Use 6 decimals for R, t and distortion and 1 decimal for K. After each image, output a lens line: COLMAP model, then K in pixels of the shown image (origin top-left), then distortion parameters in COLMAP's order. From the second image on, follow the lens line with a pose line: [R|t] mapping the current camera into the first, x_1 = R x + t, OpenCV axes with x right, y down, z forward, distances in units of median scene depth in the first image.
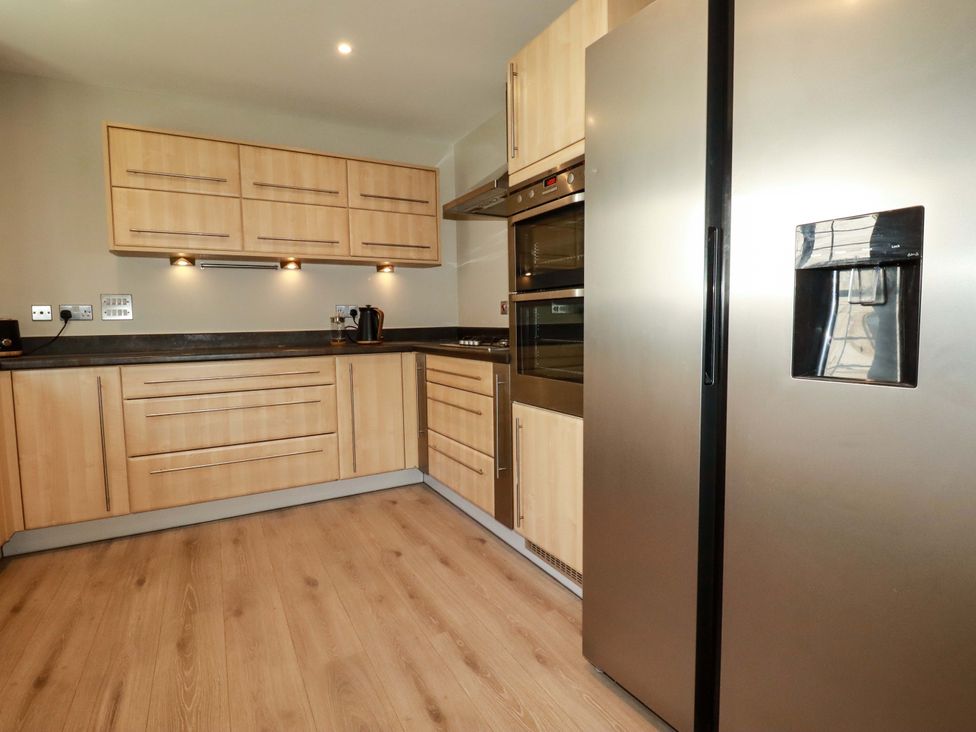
lens RADIAL K [[508.5, 0, 491.9], [0, 508.5, 359.3], [0, 0, 1]] dist [0.002249, -0.015776]
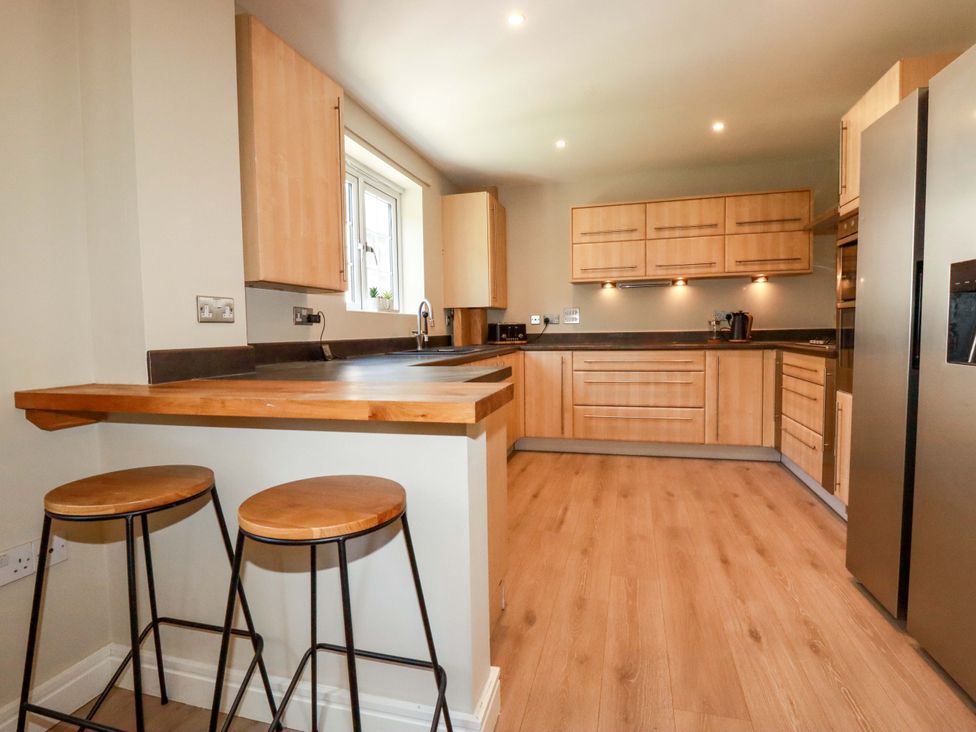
lens RADIAL K [[508.5, 0, 491.9], [0, 508.5, 359.3], [0, 0, 1]] dist [0.002249, -0.015776]
pose [[0.716148, 0.045030, -0.696494, 0.230697], [-0.047226, 0.998756, 0.016013, 0.023395], [0.696348, 0.021425, 0.717384, -0.362116]]
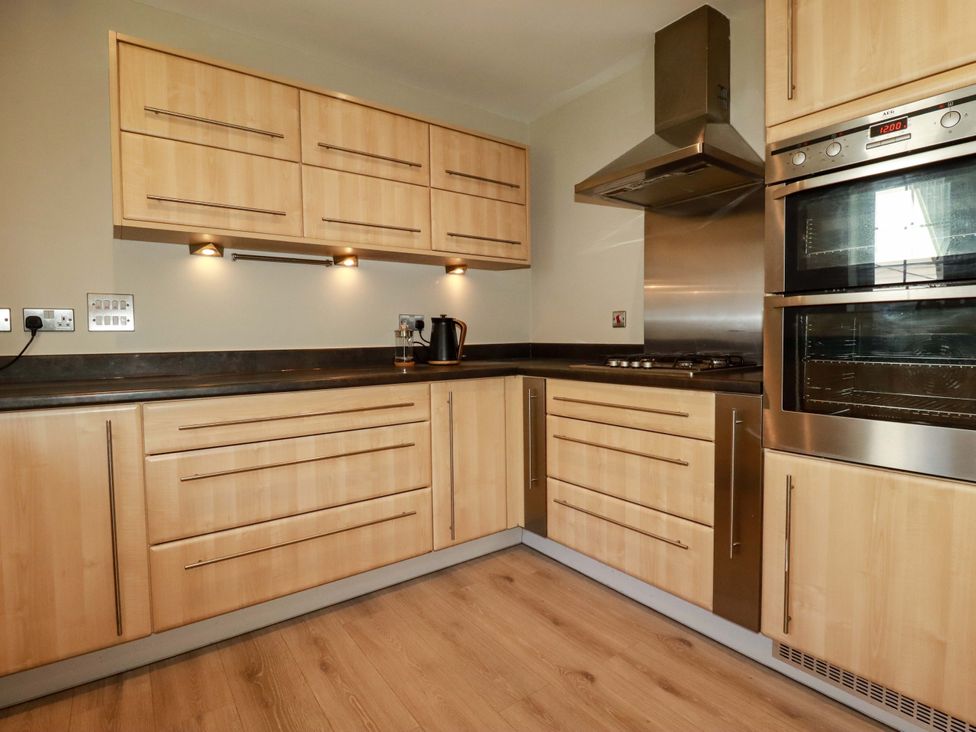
lens RADIAL K [[508.5, 0, 491.9], [0, 508.5, 359.3], [0, 0, 1]] dist [0.002249, -0.015776]
pose [[0.992527, -0.001617, 0.122015, -0.327425], [0.005426, 0.999508, -0.030889, -0.016941], [-0.121905, 0.031320, 0.992047, 0.273877]]
